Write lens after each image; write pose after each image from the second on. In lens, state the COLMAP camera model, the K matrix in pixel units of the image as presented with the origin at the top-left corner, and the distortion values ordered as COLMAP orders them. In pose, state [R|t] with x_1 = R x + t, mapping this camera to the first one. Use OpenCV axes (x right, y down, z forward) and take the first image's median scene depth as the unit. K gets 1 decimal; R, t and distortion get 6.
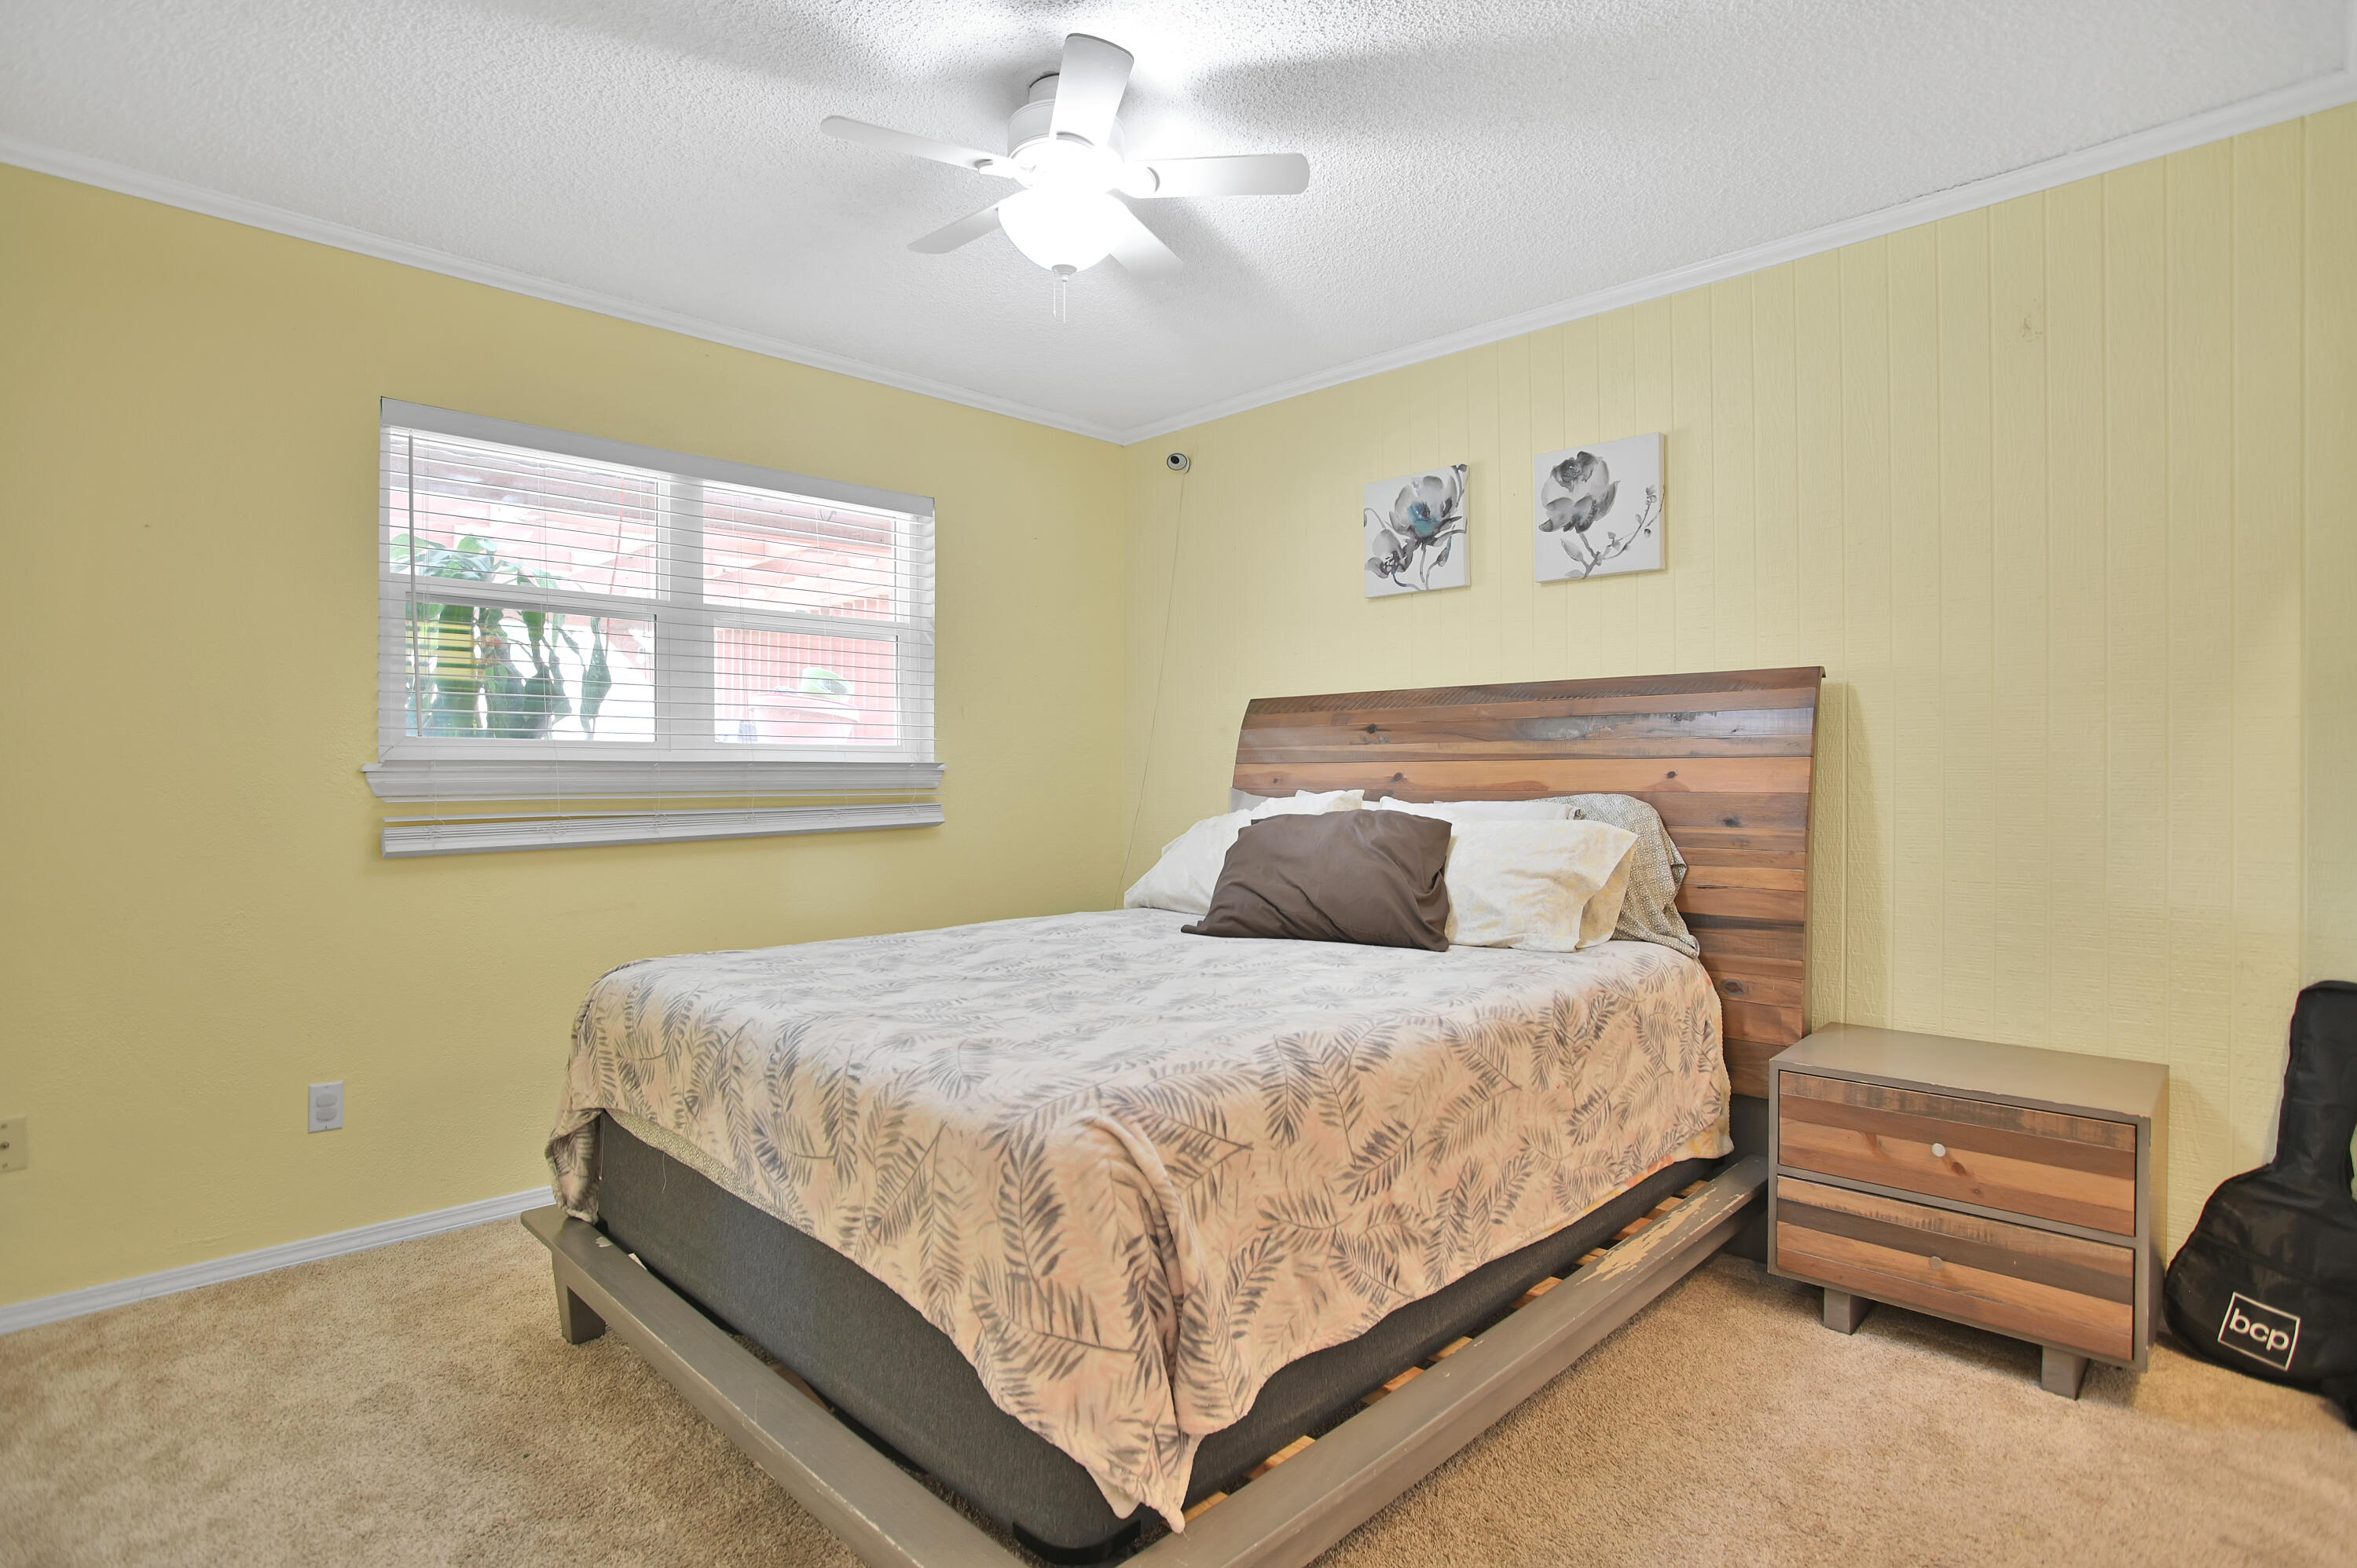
lens RADIAL K [[1215.0, 0, 1174.6], [0, 1215.0, 776.2], [0, 0, 1]] dist [-0.036816, 0.011760]
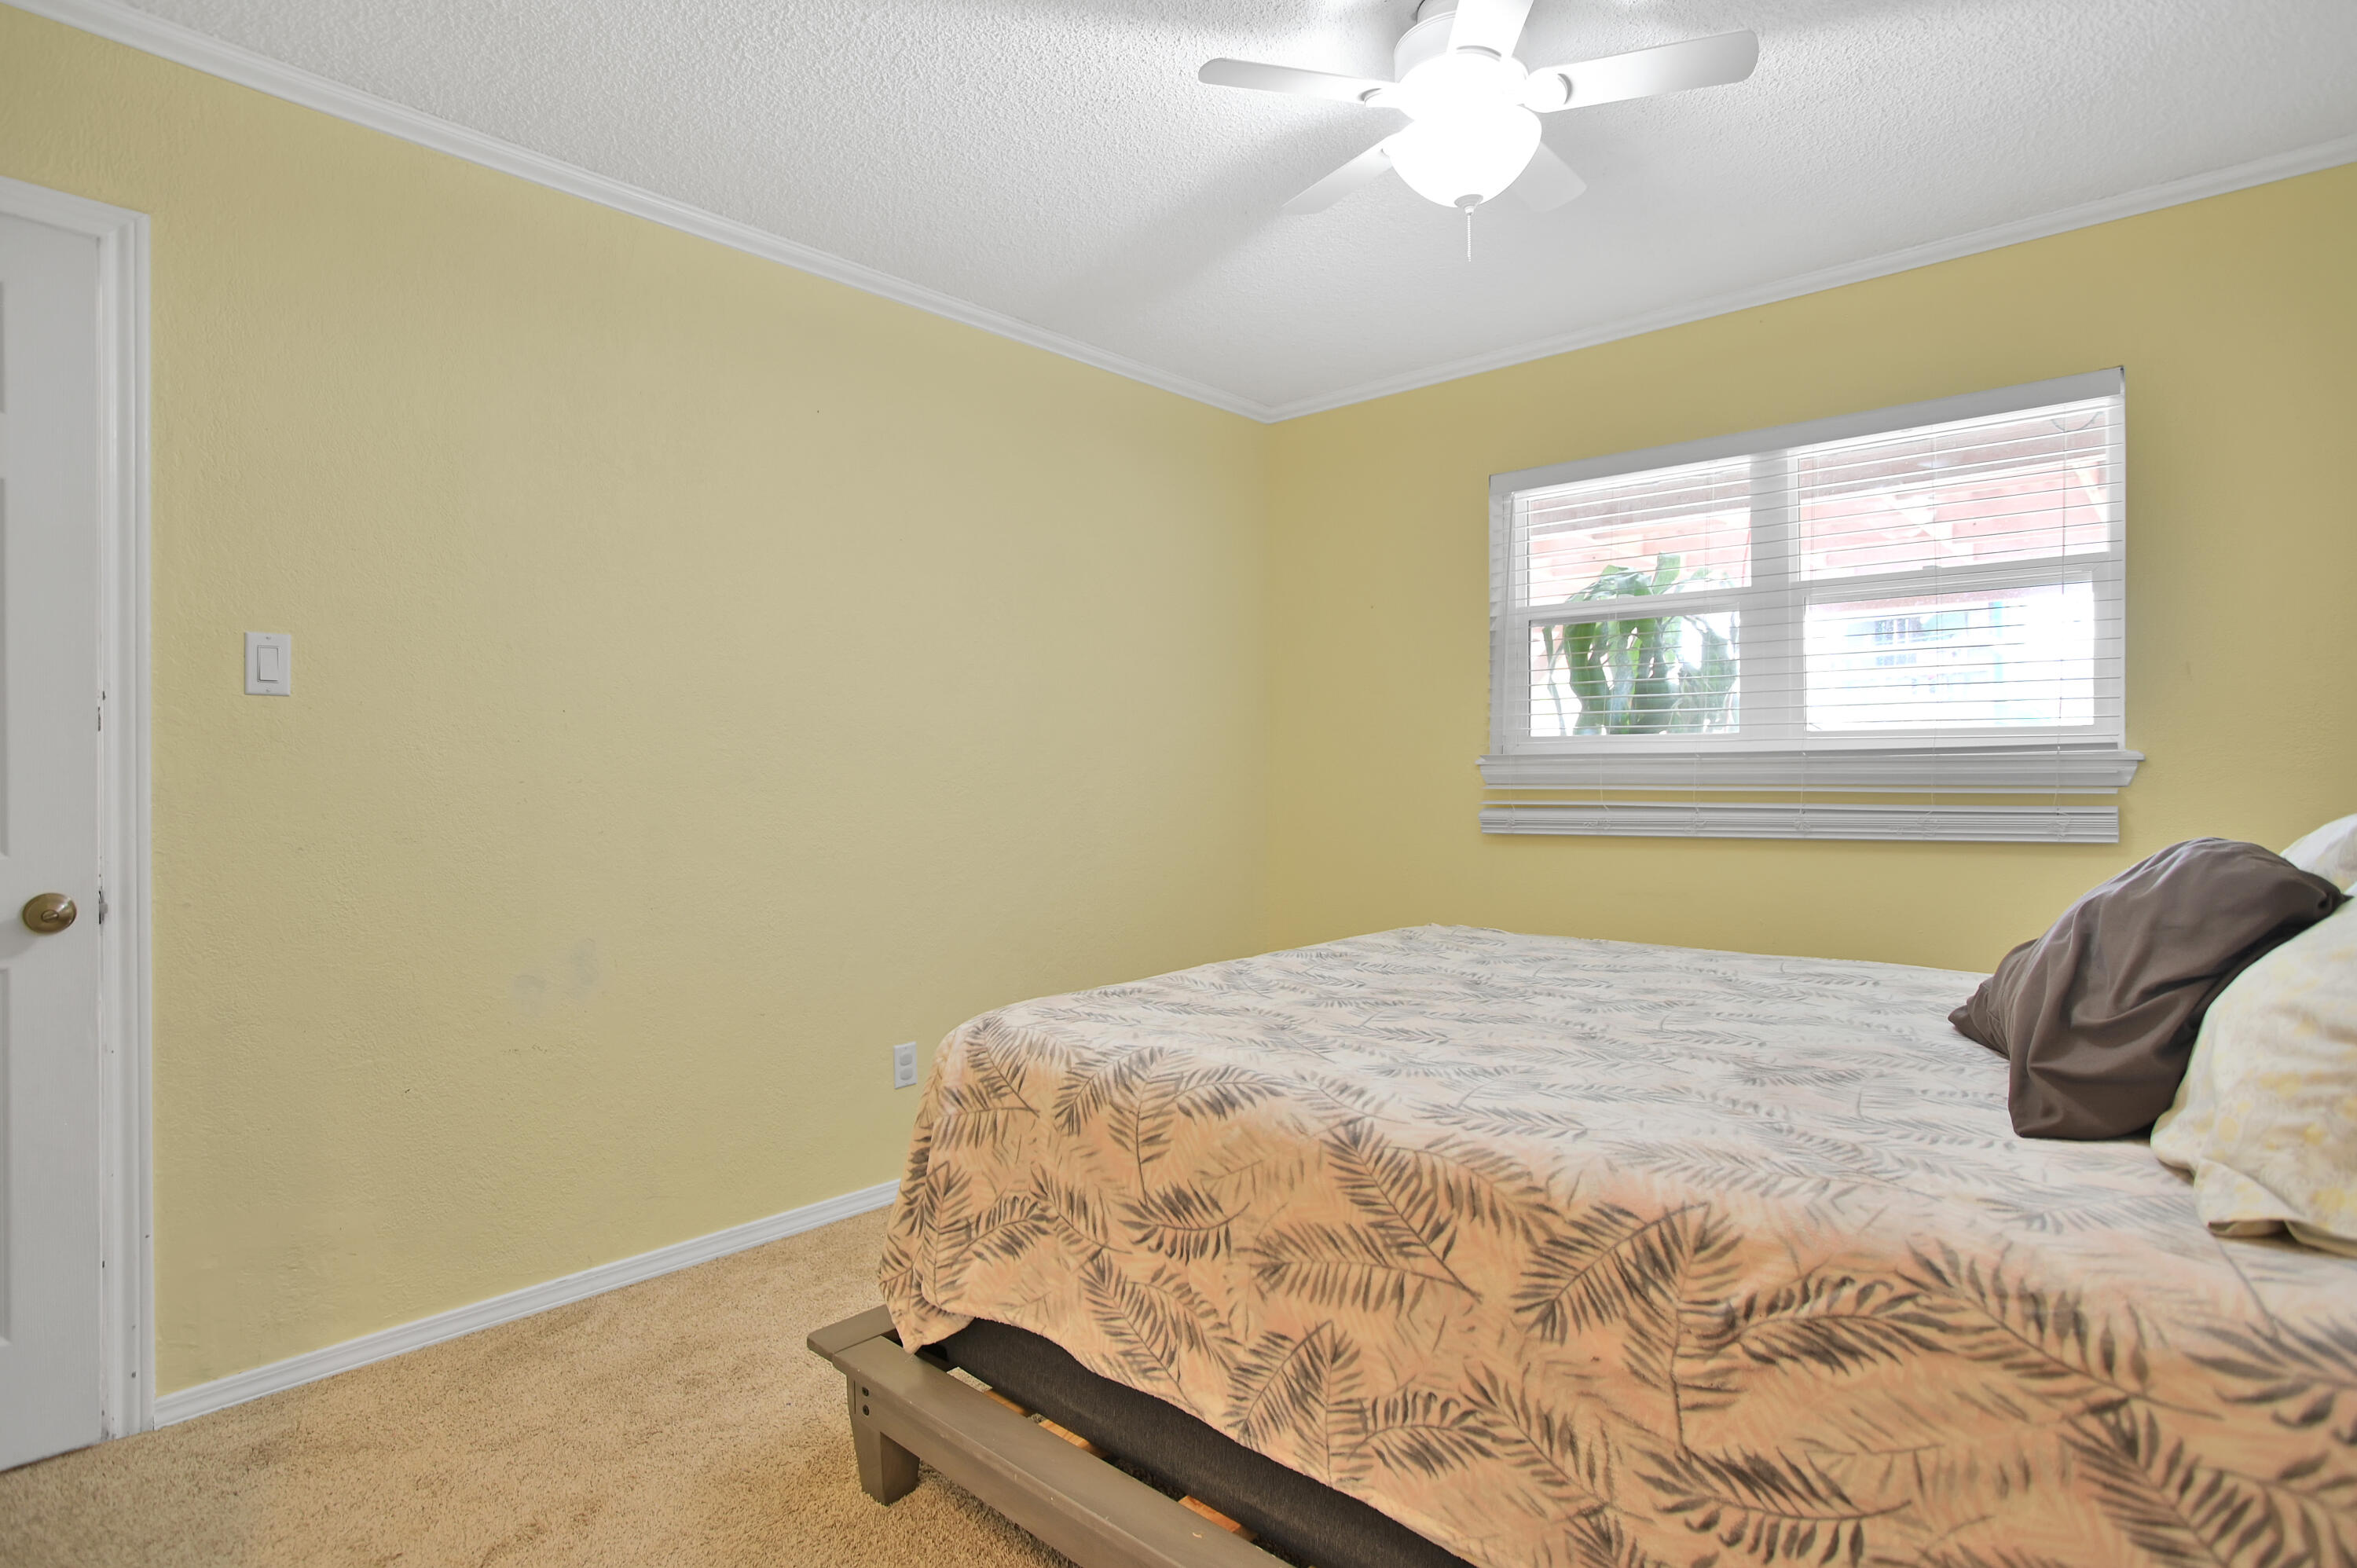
lens RADIAL K [[1215.0, 0, 1174.6], [0, 1215.0, 776.2], [0, 0, 1]] dist [-0.036816, 0.011760]
pose [[0.020918, 0.005841, -0.999764, 0.786394], [0.000387, 0.999983, 0.005850, 0.000126], [0.999781, -0.000510, 0.020915, 0.759846]]
